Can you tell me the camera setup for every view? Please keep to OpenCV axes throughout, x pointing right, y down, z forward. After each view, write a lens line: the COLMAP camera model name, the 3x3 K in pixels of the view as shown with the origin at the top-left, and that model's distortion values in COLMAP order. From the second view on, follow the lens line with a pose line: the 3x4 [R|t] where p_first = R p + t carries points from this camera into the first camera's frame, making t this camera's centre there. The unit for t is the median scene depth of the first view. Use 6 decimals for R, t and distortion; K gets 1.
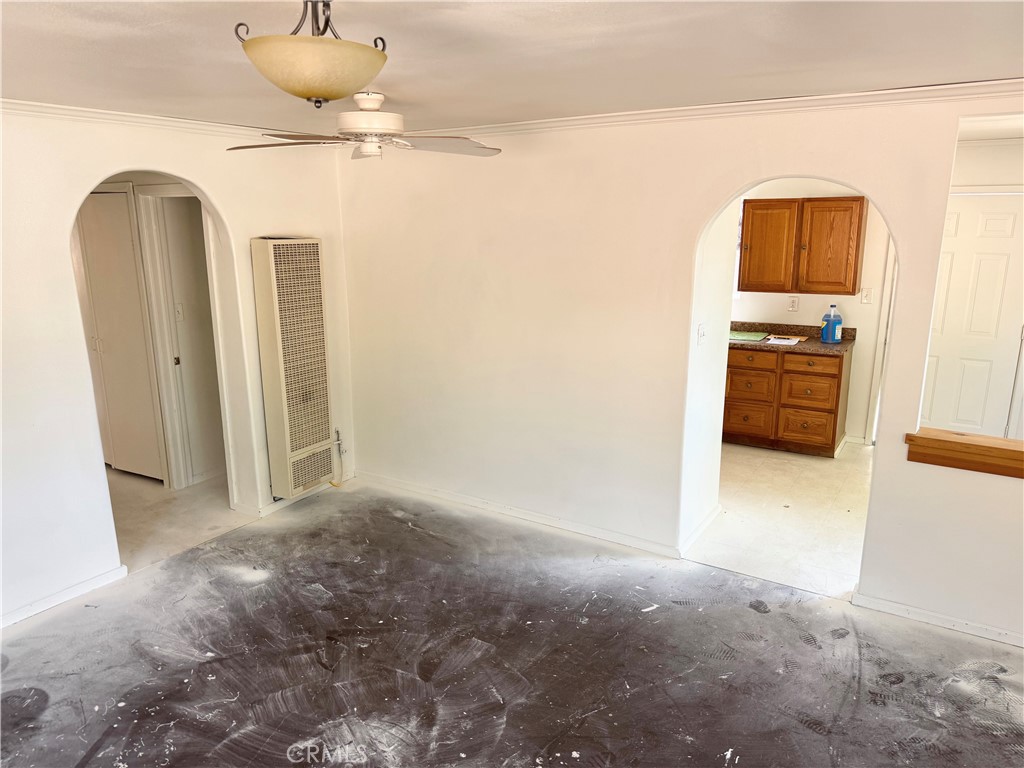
lens RADIAL K [[715.9, 0, 509.8], [0, 715.9, 385.1], [0, 0, 1]] dist [0.059350, -0.078709]
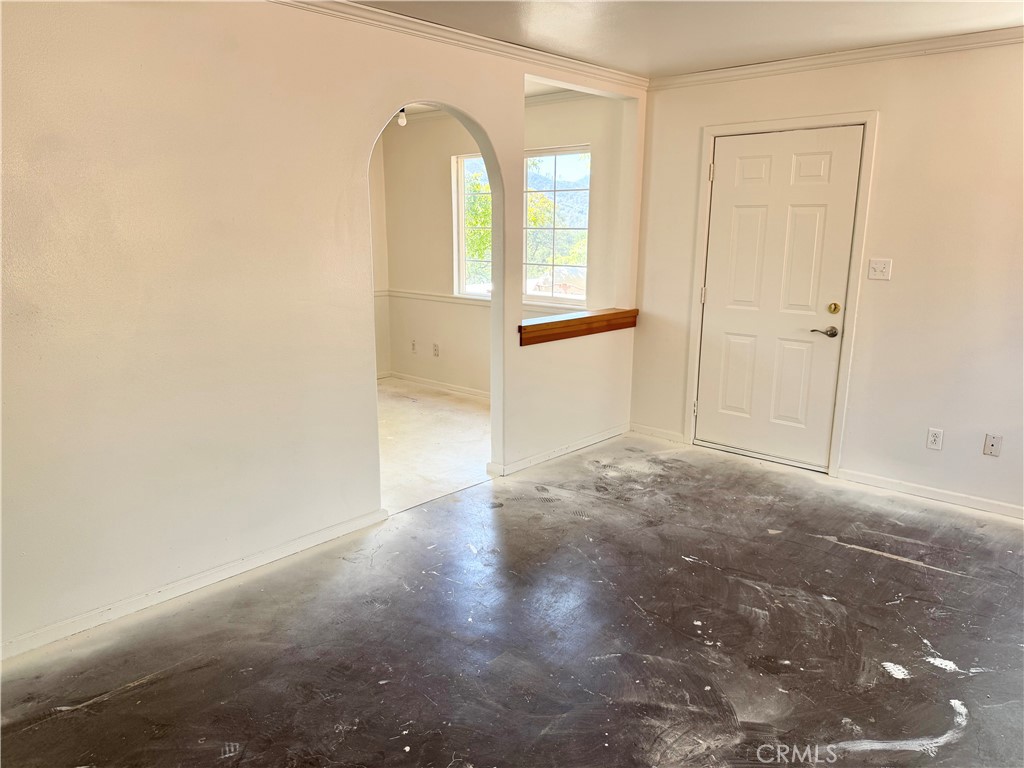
lens RADIAL K [[715.9, 0, 504.9], [0, 715.9, 392.9], [0, 0, 1]] dist [0.059350, -0.078709]
pose [[0.186914, -0.223353, 0.956649, -0.629187], [0.224553, 0.957743, 0.179735, -0.046971], [-0.956368, 0.181223, 0.229170, 0.673590]]
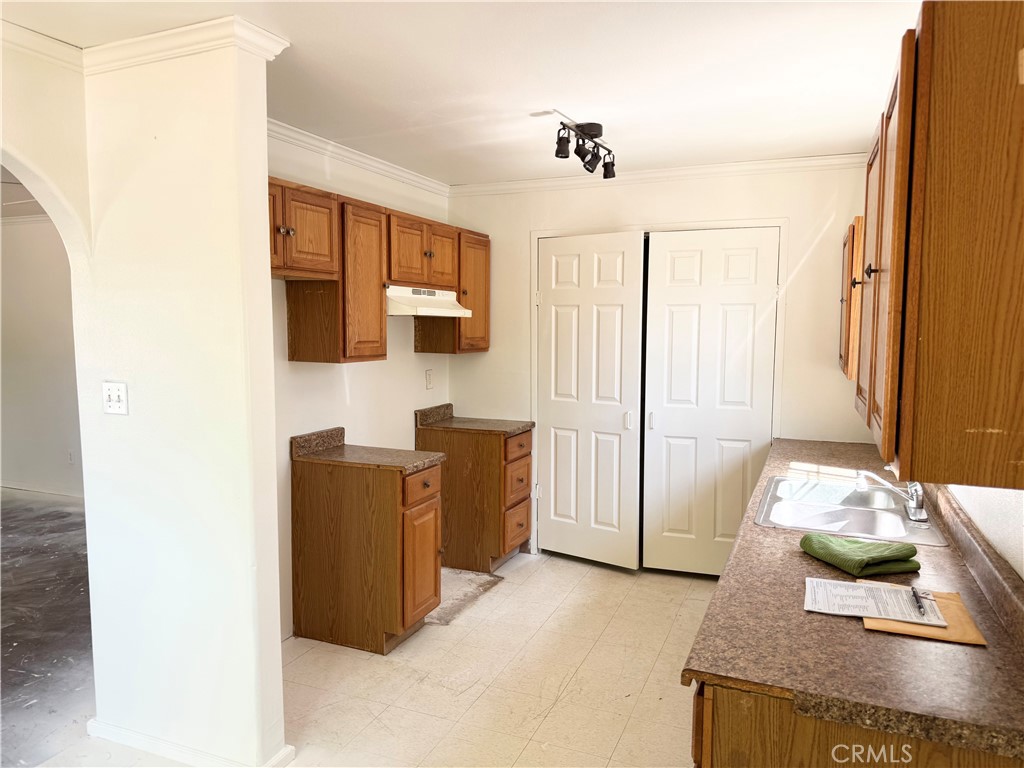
lens RADIAL K [[715.9, 0, 504.8], [0, 715.9, 379.7], [0, 0, 1]] dist [0.059350, -0.078709]
pose [[0.161664, 0.086288, -0.983066, 0.994941], [-0.223134, 0.973568, 0.048760, -0.205152], [0.961289, 0.211472, 0.176644, 1.283290]]
